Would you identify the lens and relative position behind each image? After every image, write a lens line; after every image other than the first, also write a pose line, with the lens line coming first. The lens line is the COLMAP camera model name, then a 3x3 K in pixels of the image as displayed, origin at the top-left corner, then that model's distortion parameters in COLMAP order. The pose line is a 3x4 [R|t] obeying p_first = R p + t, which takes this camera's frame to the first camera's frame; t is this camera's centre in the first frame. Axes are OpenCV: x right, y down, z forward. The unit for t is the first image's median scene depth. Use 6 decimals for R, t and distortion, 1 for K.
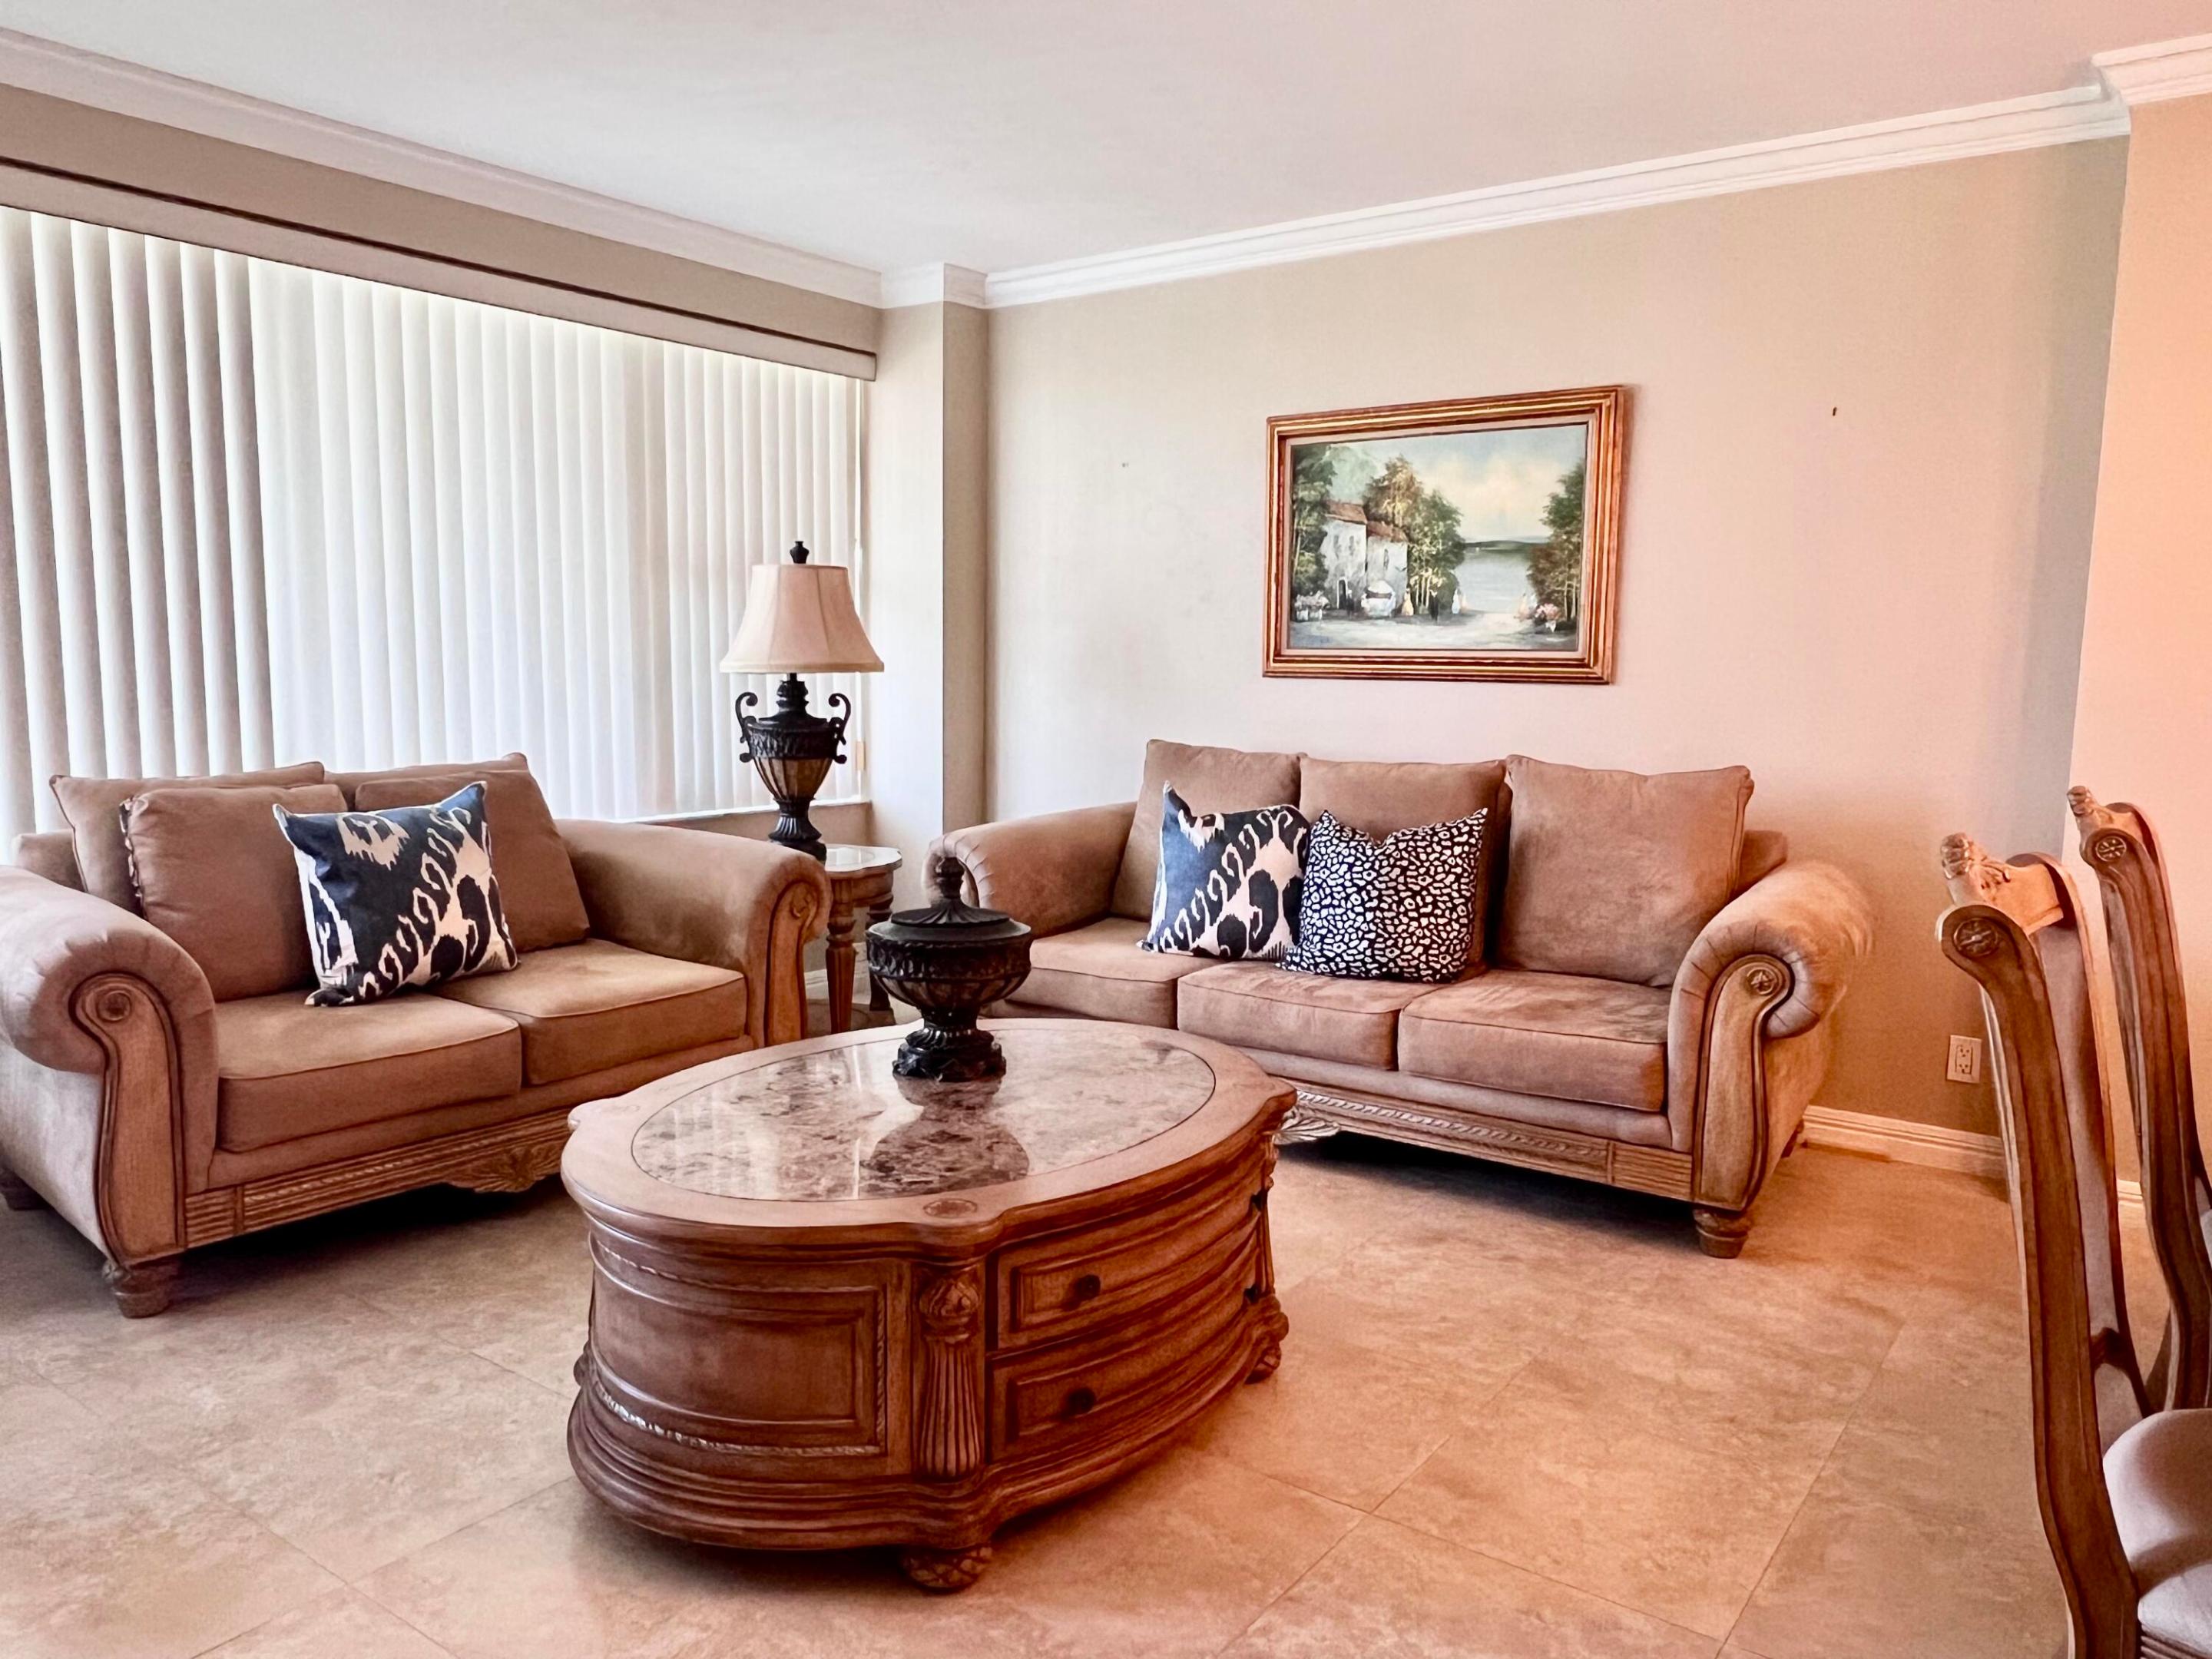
lens RADIAL K [[1592.9, 0, 1072.3], [0, 1592.9, 869.9], [0, 0, 1]] dist [-0.000864, -0.001688]
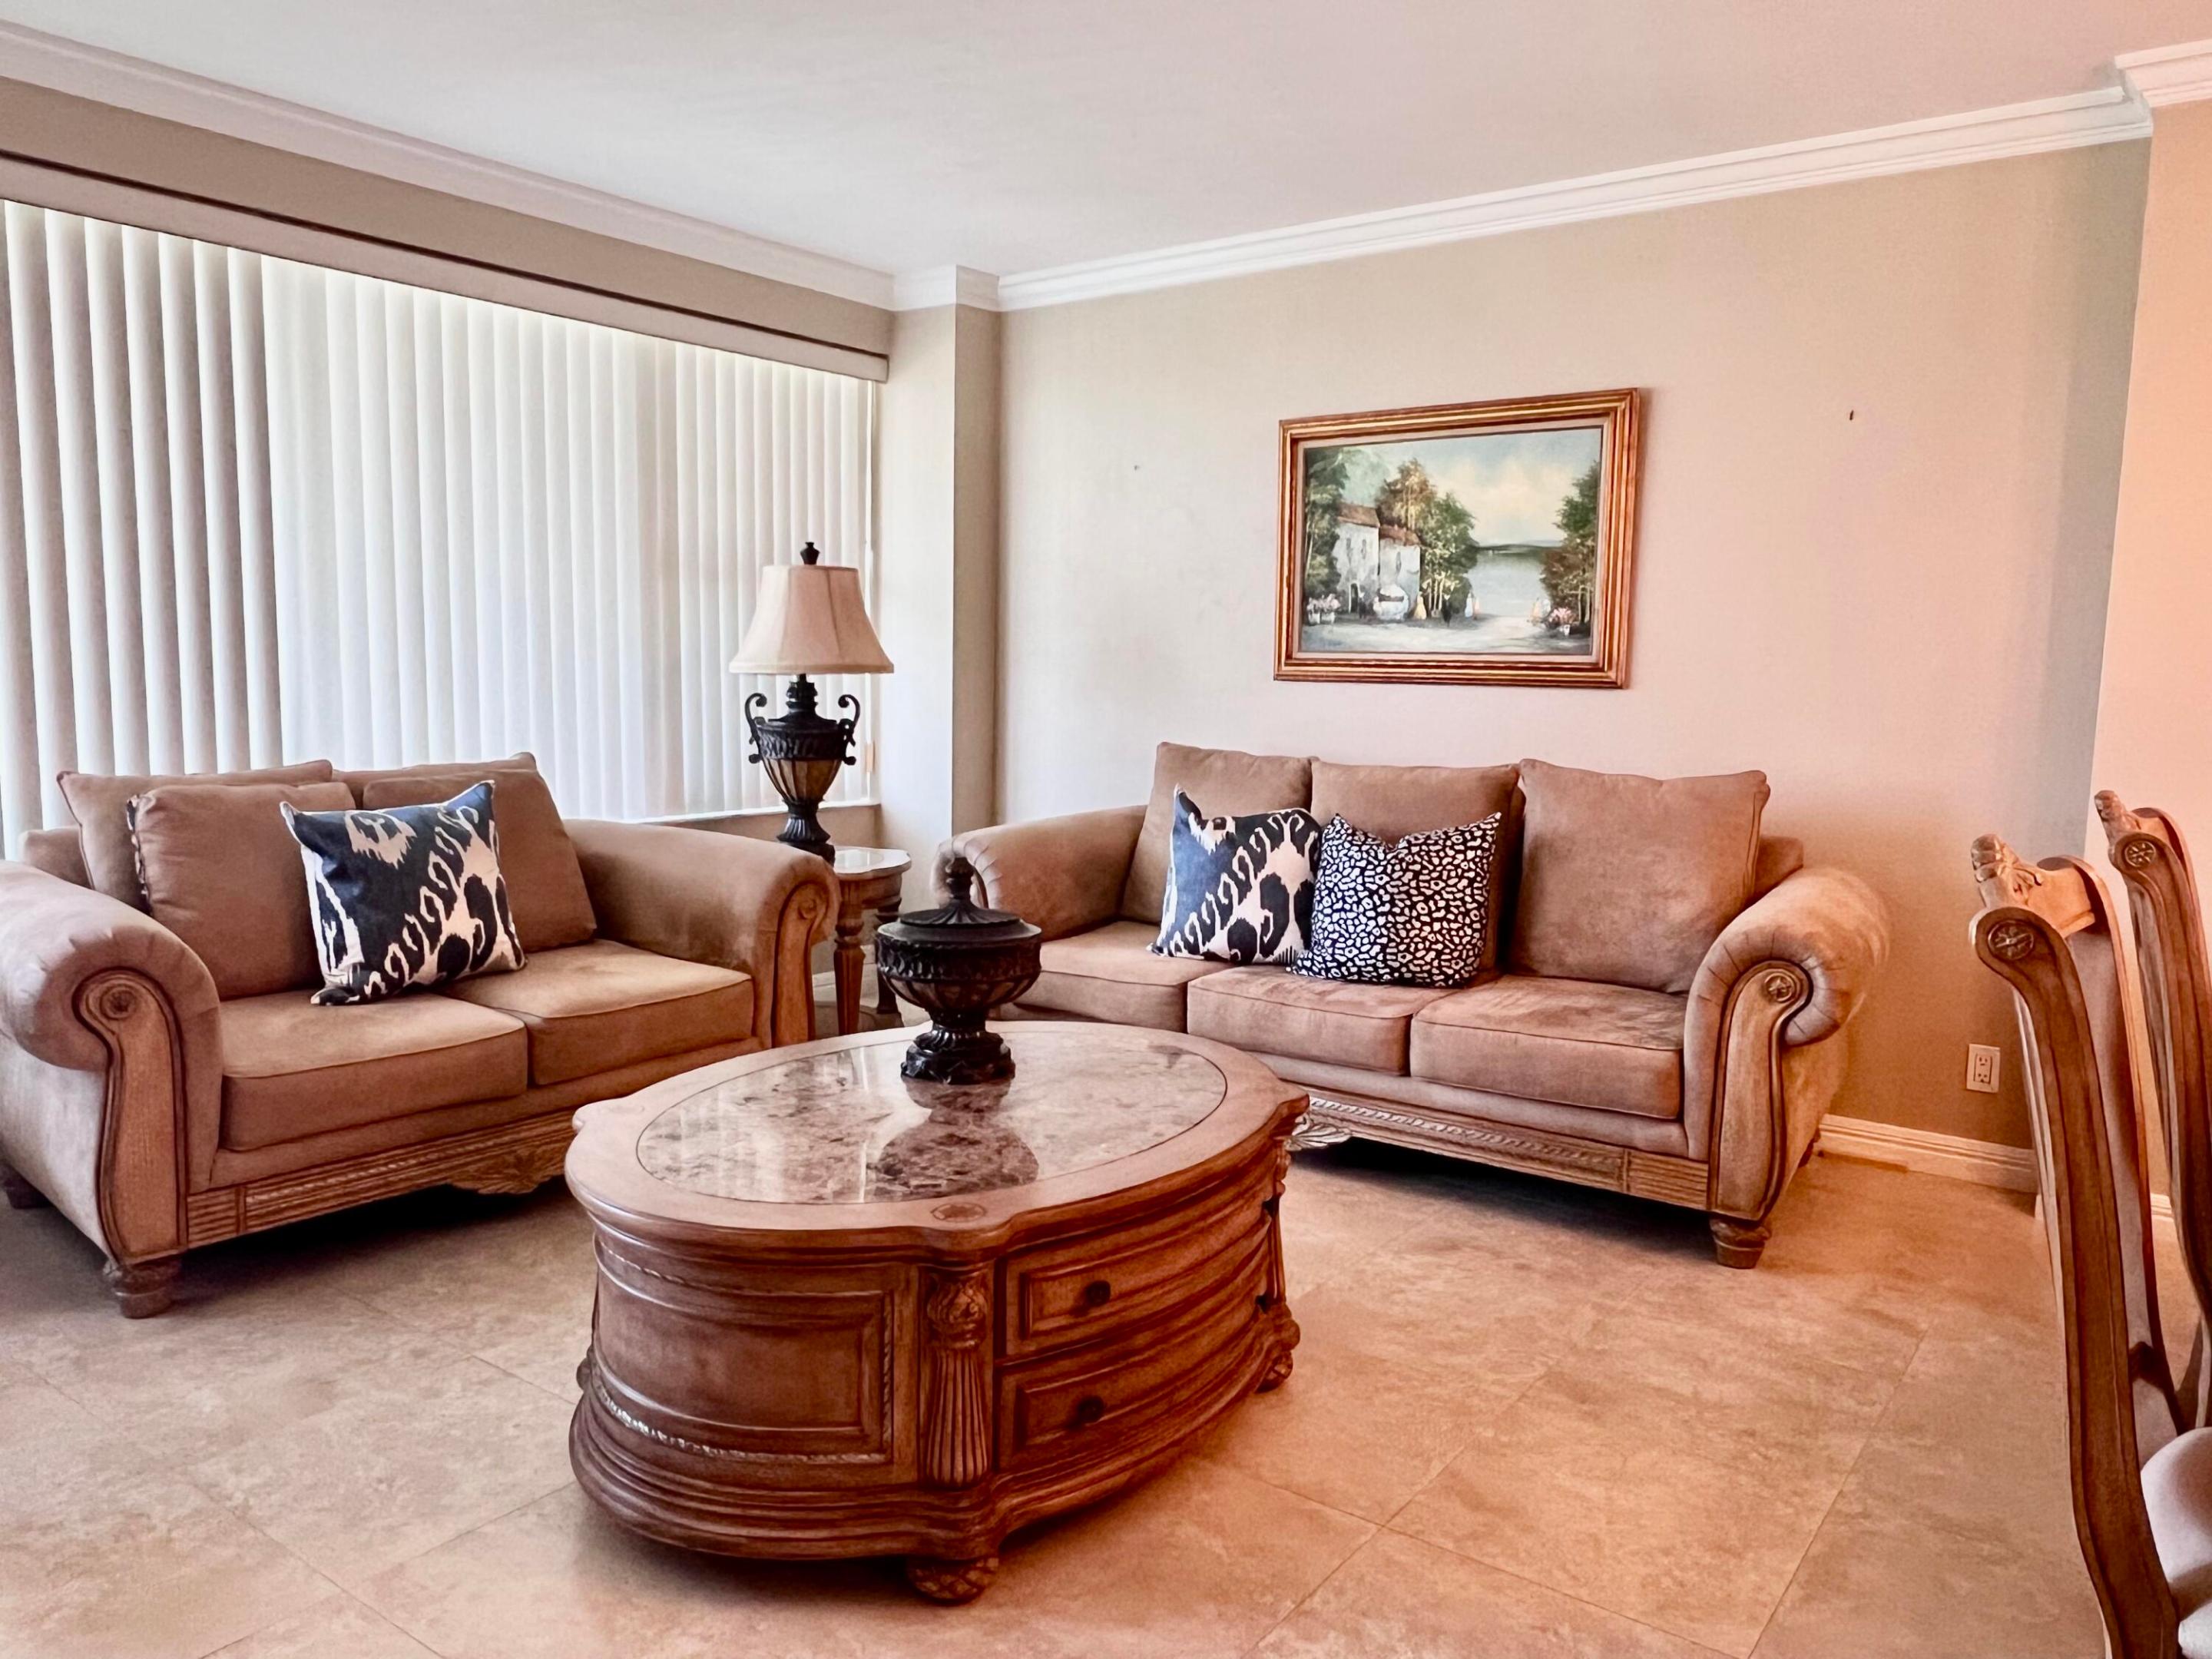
lens RADIAL K [[1592.9, 0, 1070.3], [0, 1592.9, 857.2], [0, 0, 1]] dist [-0.000864, -0.001688]
pose [[0.999968, 0.005046, -0.006138, -0.001336], [-0.005116, 0.999922, -0.011392, 0.001912], [0.006080, 0.011423, 0.999916, 0.006506]]
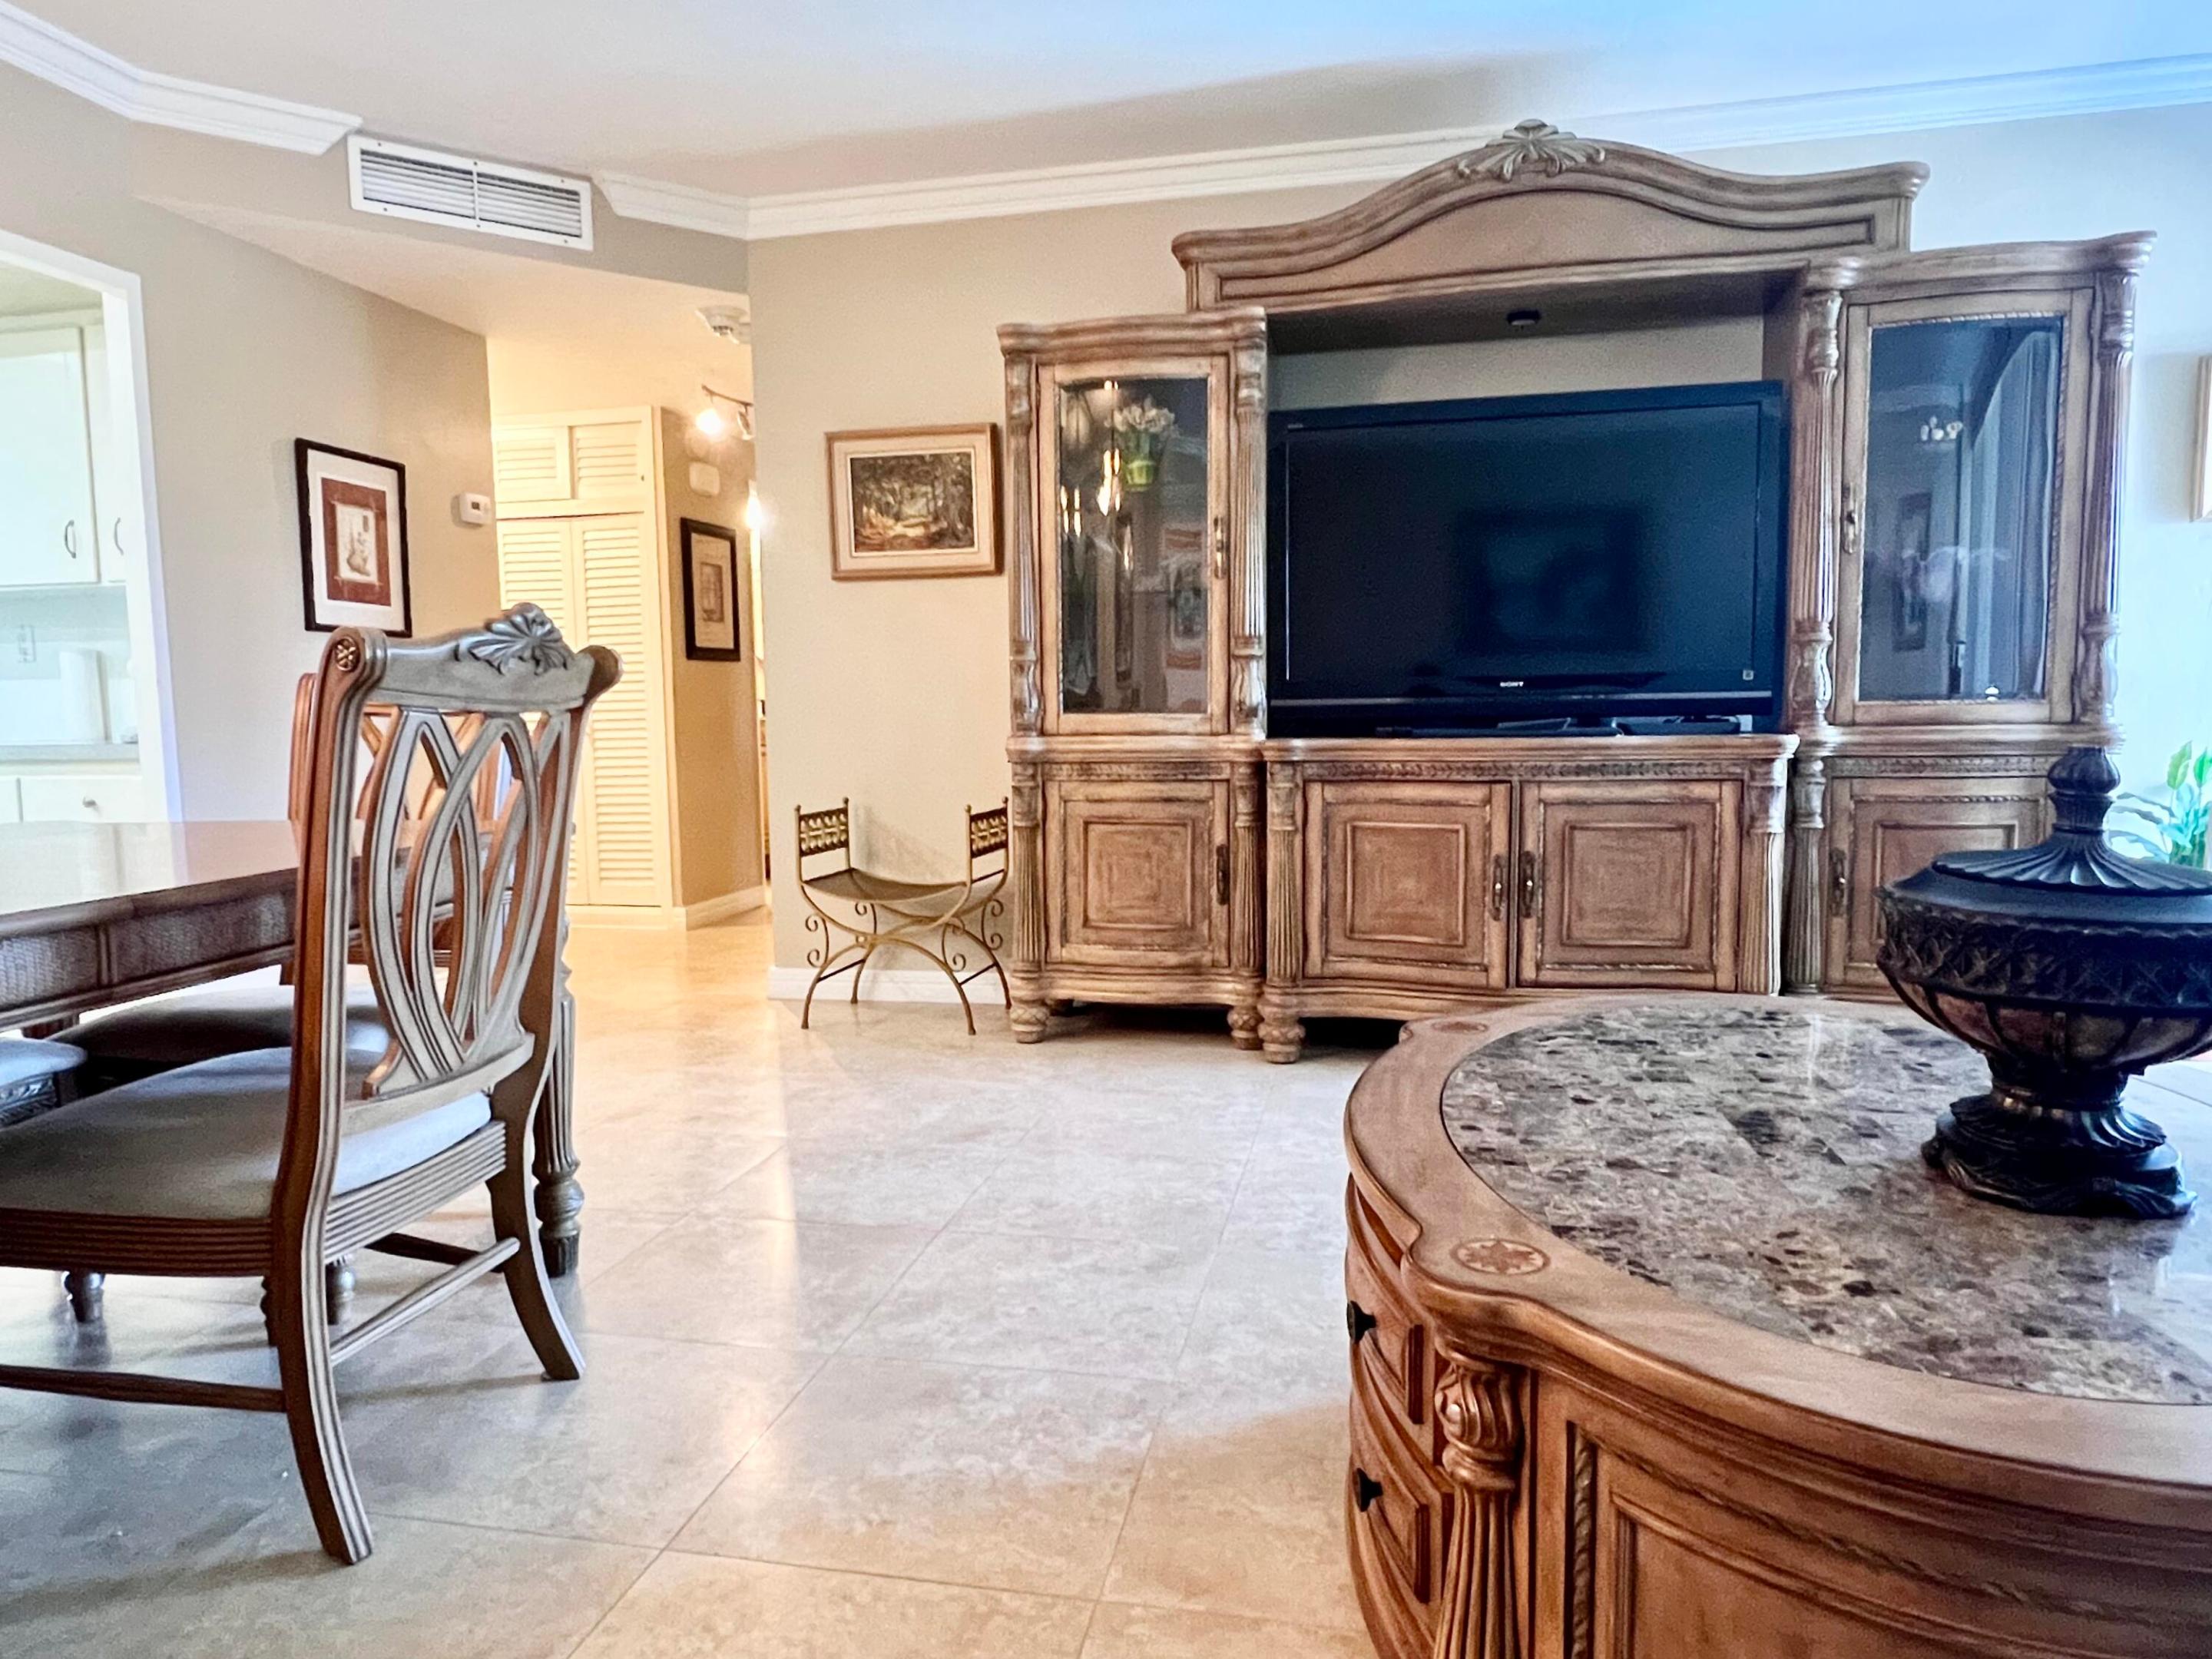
lens RADIAL K [[1404.9, 0, 1096.2], [0, 1404.9, 831.2], [0, 0, 1]] dist [0.001554, 0.000153]
pose [[-0.906446, 0.038906, -0.420525, 0.261452], [-0.050450, 0.978642, 0.199286, -0.036682], [0.419297, 0.201857, -0.885123, 0.884911]]
